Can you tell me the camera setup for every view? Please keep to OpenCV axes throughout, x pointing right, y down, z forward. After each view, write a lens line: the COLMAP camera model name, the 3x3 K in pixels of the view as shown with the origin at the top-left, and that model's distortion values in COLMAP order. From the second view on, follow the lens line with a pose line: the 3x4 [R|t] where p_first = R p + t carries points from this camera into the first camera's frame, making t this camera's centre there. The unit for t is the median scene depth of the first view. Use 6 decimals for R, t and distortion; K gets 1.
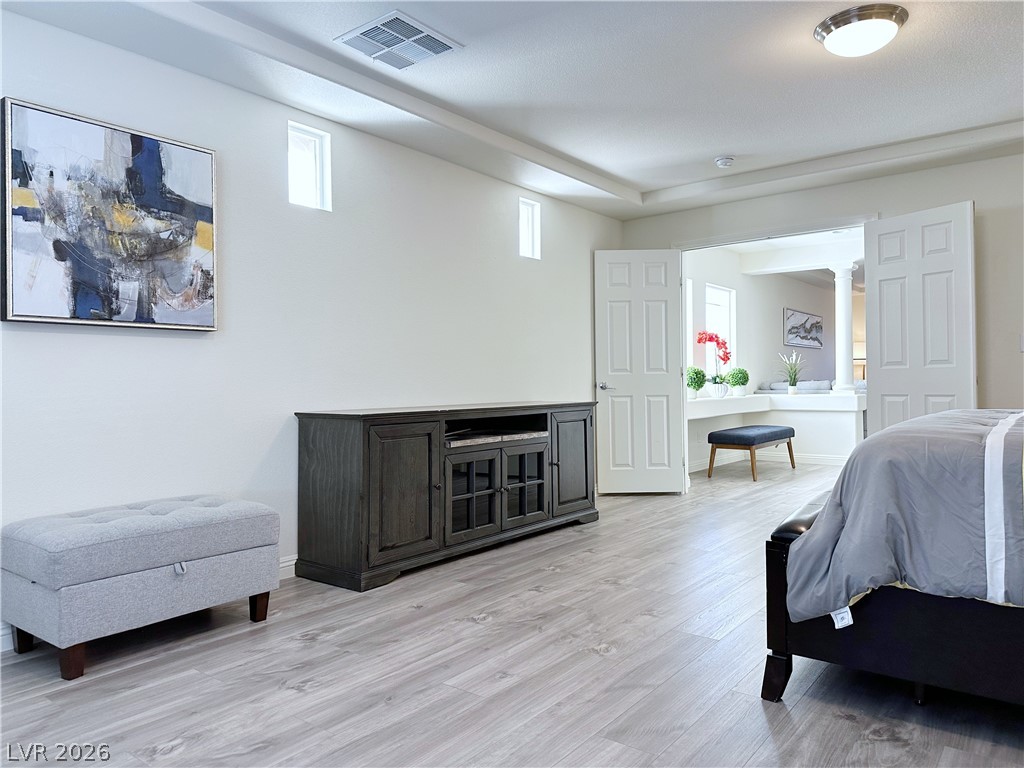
lens RADIAL K [[719.8, 0, 517.5], [0, 719.8, 379.4], [0, 0, 1]] dist [0.057720, -0.070273]
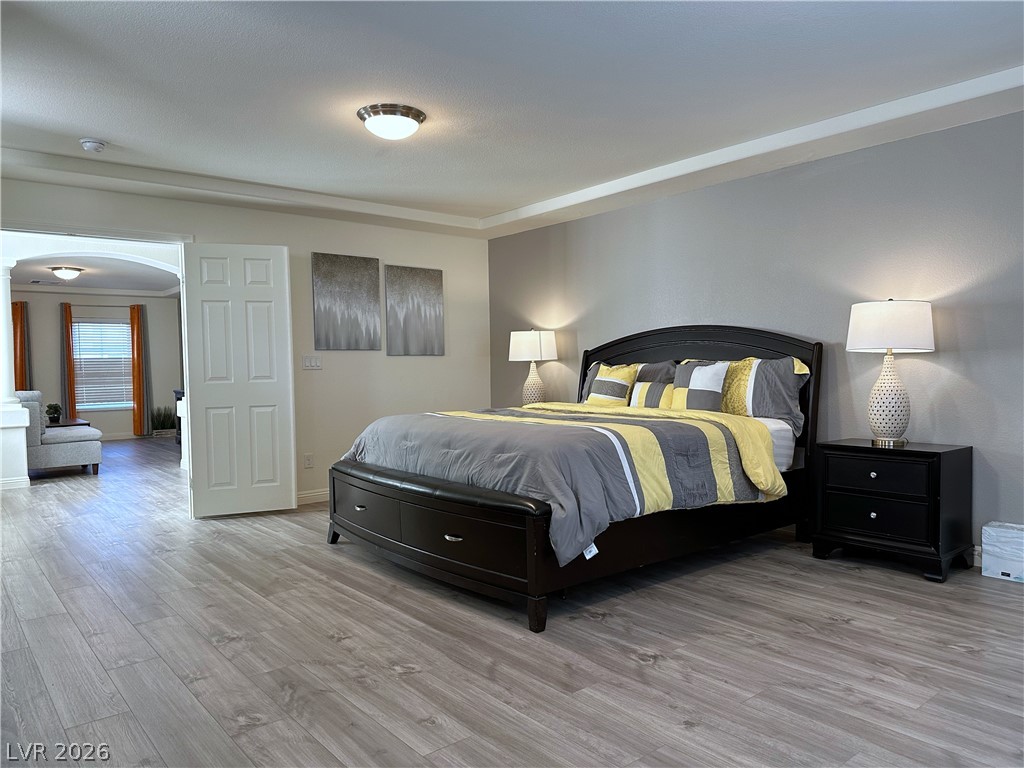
lens RADIAL K [[719.8, 0, 517.7], [0, 719.8, 386.0], [0, 0, 1]] dist [0.057720, -0.070273]
pose [[0.221560, -0.023231, 0.974870, -0.782385], [0.013520, 0.999693, 0.020750, -0.047401], [-0.975053, 0.008583, 0.221806, 0.564521]]
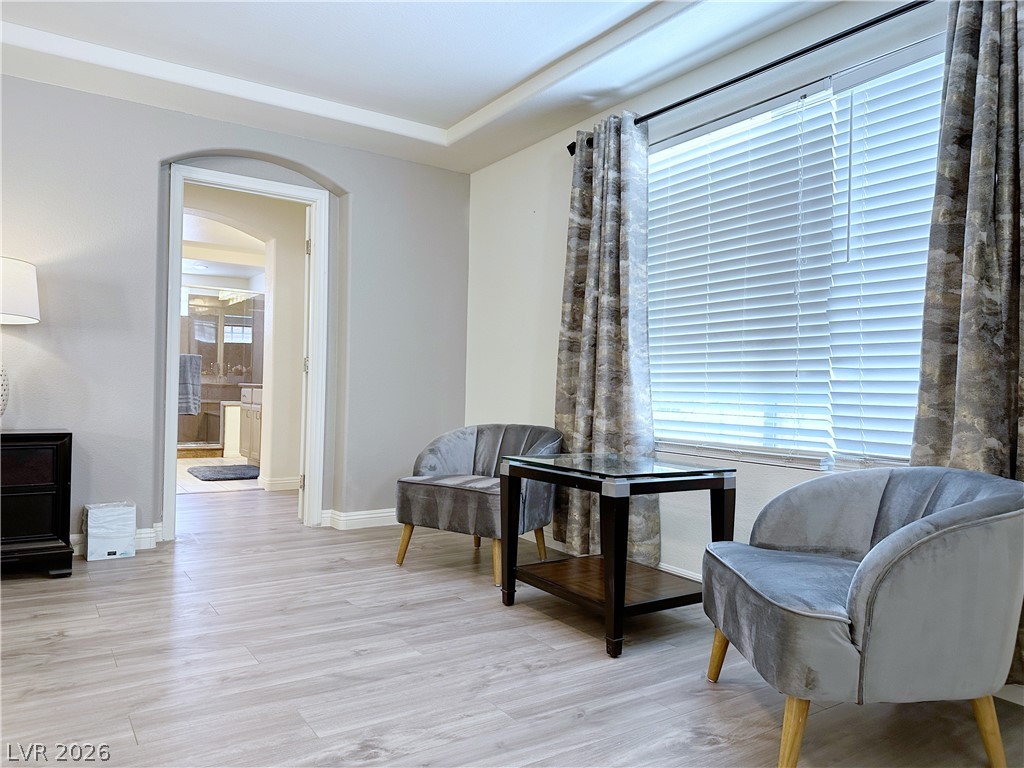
lens RADIAL K [[719.8, 0, 510.3], [0, 719.8, 390.7], [0, 0, 1]] dist [0.057720, -0.070273]
pose [[-0.944558, -0.010645, 0.328173, -0.417773], [-0.010895, 0.999940, 0.001077, 0.030087], [-0.328165, -0.002558, -0.944617, 1.000601]]
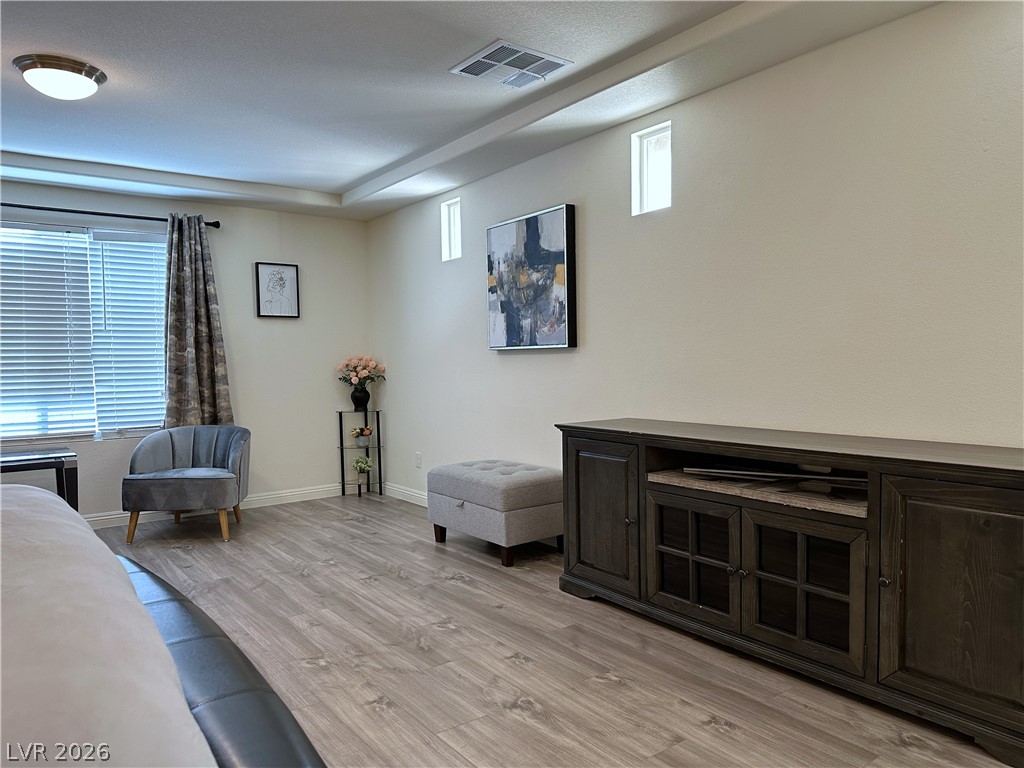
lens RADIAL K [[719.8, 0, 518.1], [0, 719.8, 390.3], [0, 0, 1]] dist [0.057720, -0.070273]
pose [[-0.265169, 0.052771, -0.962757, 0.957493], [0.015263, 0.998606, 0.050533, -0.066010], [0.964081, -0.001295, -0.265605, 1.446492]]
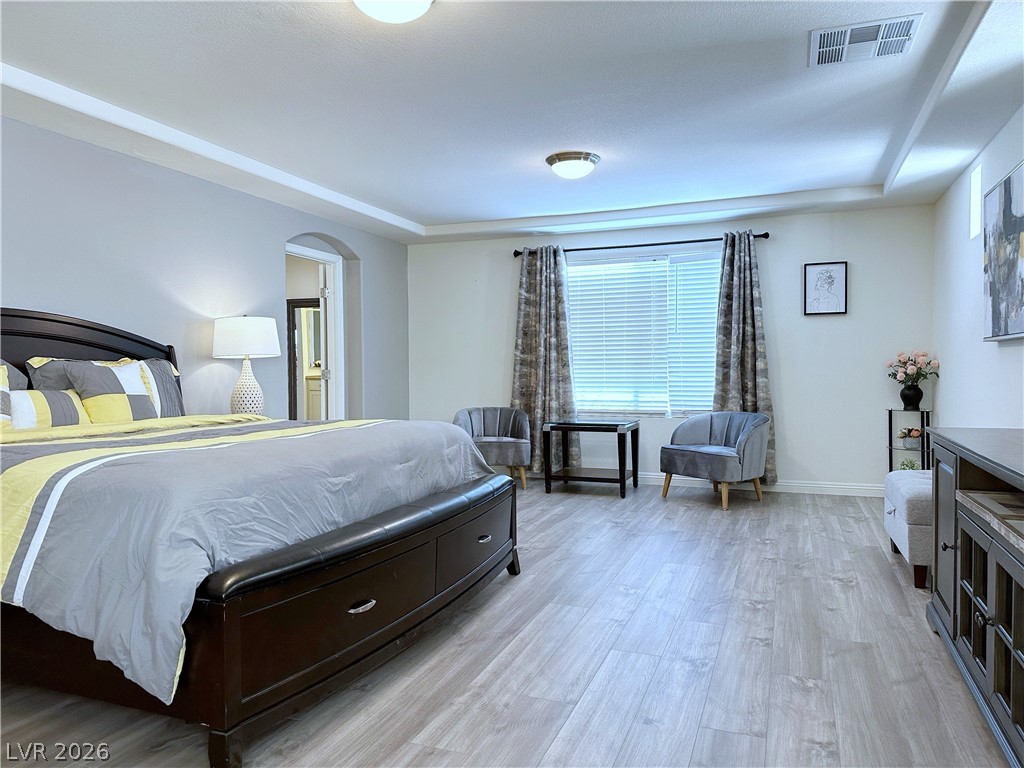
lens RADIAL K [[719.8, 0, 504.5], [0, 719.8, 391.3], [0, 0, 1]] dist [0.057720, -0.070273]
pose [[-0.961027, 0.024751, -0.275344, 0.650573], [0.014904, 0.999174, 0.037797, -0.047930], [0.276052, 0.032220, -0.960603, 2.049947]]
